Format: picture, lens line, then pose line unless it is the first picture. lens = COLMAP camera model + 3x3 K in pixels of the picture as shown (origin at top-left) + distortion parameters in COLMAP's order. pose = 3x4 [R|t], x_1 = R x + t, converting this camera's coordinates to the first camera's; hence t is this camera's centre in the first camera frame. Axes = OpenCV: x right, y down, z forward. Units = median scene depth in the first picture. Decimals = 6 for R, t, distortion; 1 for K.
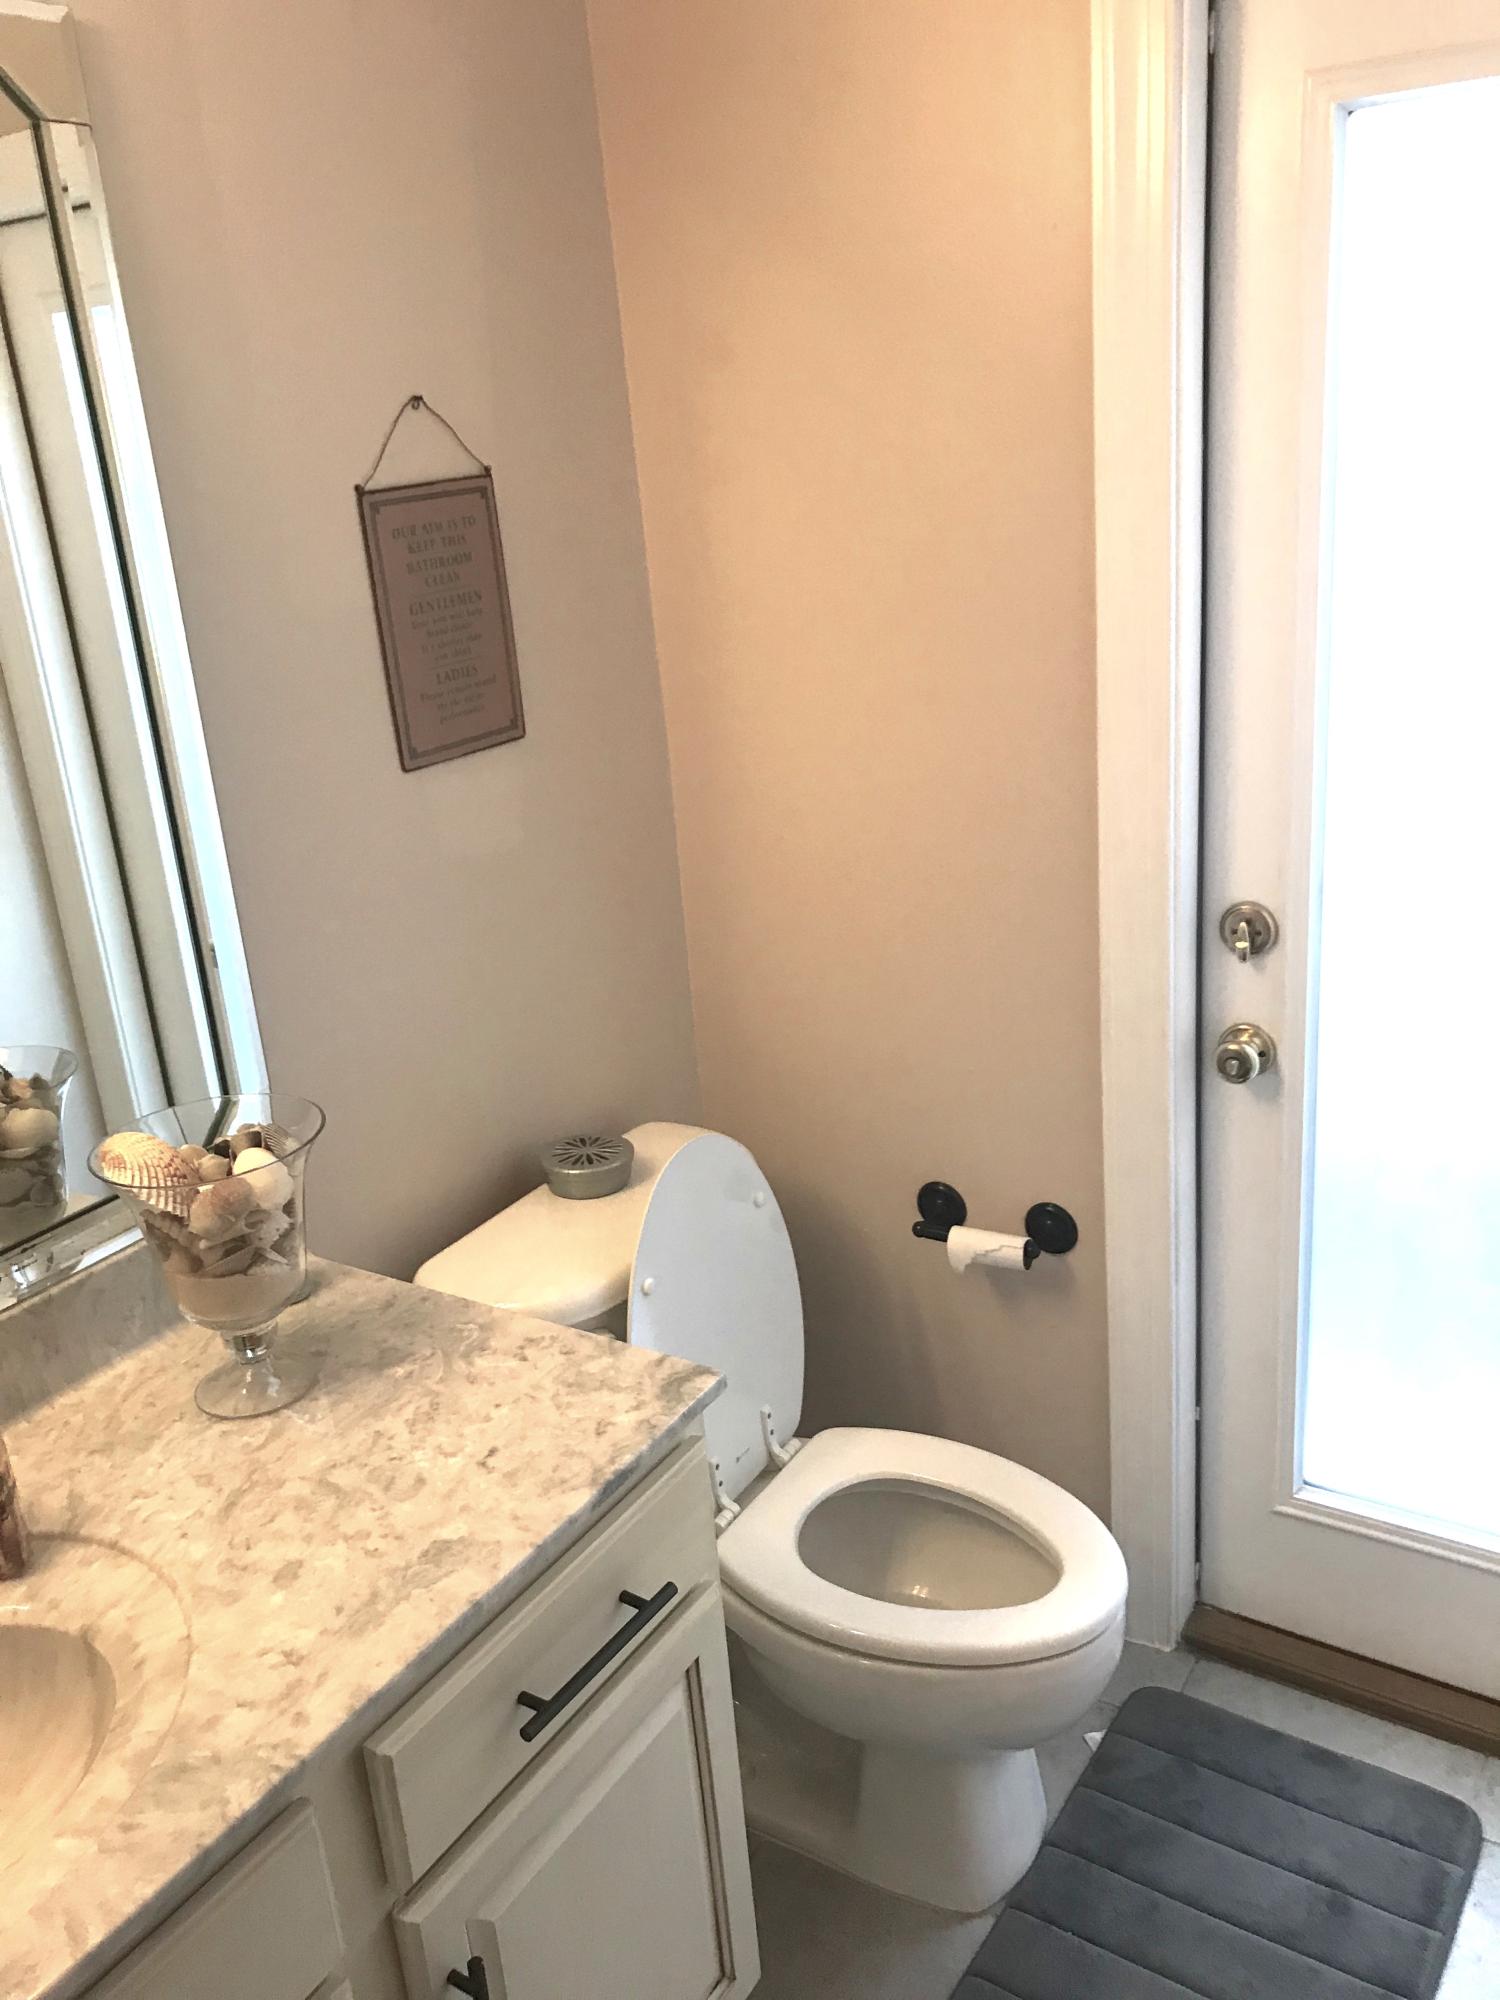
lens RADIAL K [[1639.8, 0, 750.0], [0, 1639.8, 1000.0], [0, 0, 1]] dist [-0.009729, 0.001497]
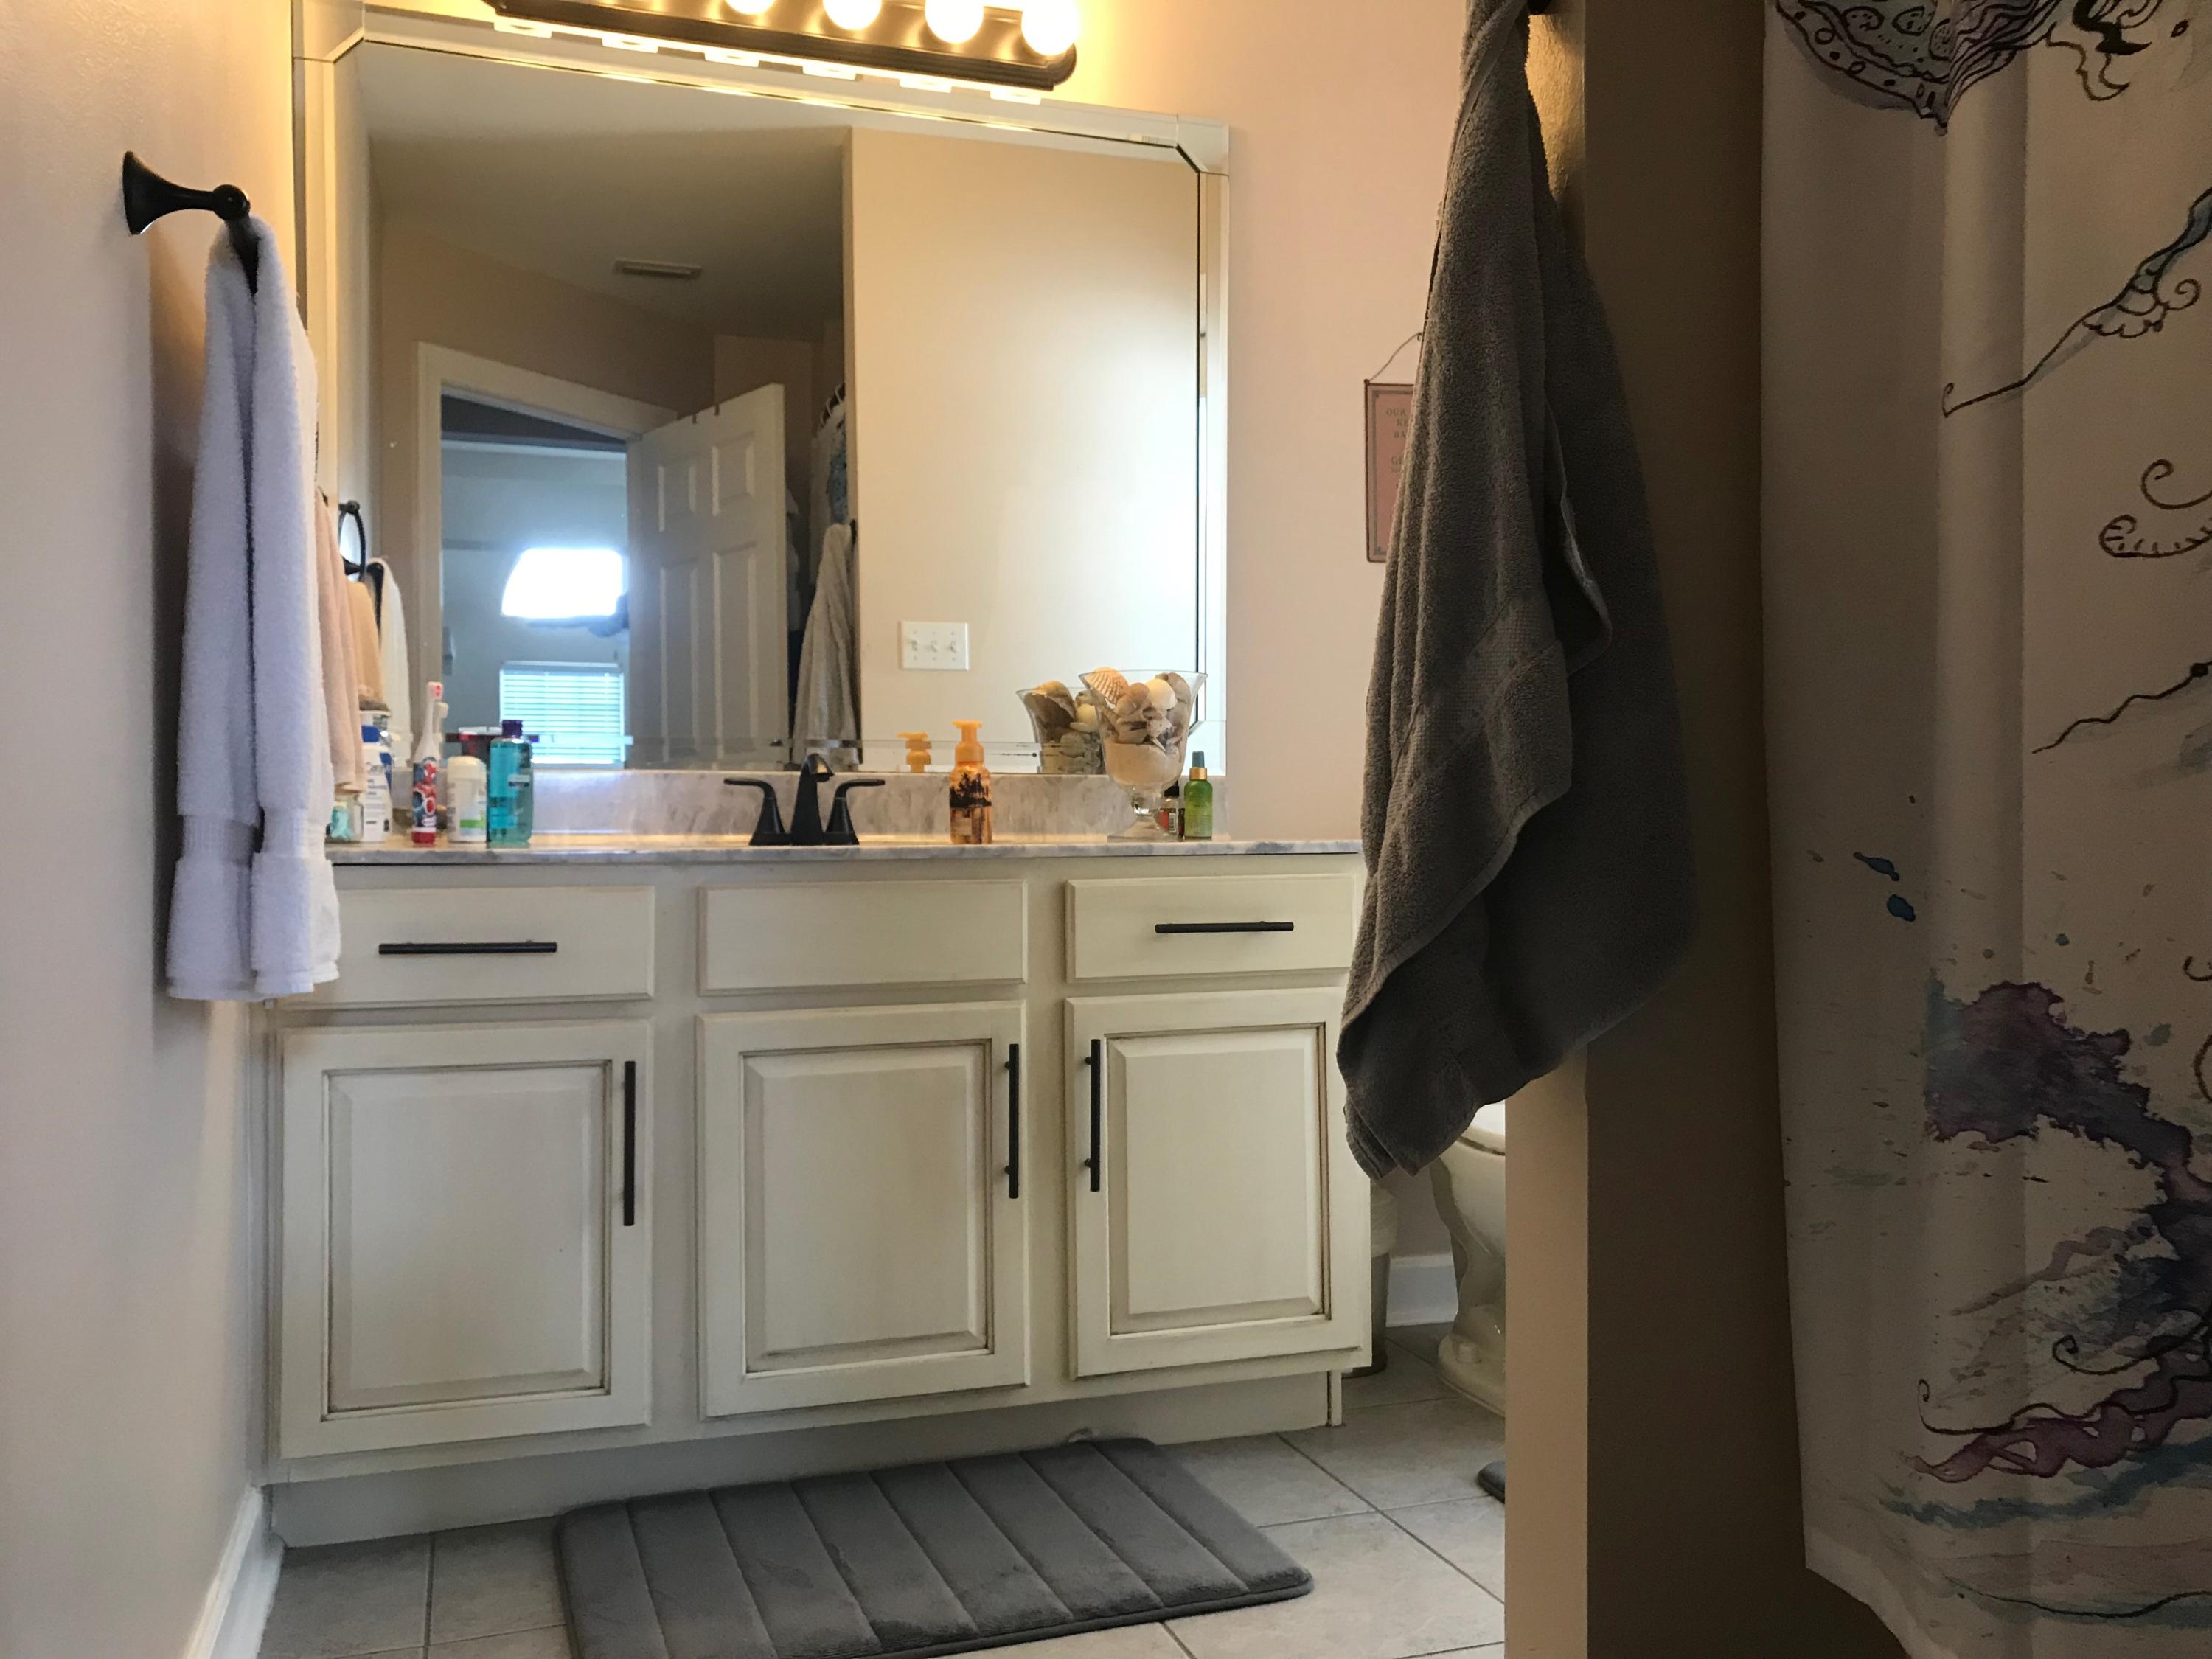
lens RADIAL K [[1813.6, 0, 1106.0], [0, 1813.6, 829.5], [0, 0, 1]] dist [-0.009729, 0.001497]
pose [[0.783484, 0.081885, -0.615994, 0.804127], [-0.250405, 0.948839, -0.192360, 0.593467], [0.568727, 0.304959, 0.763904, -0.428946]]
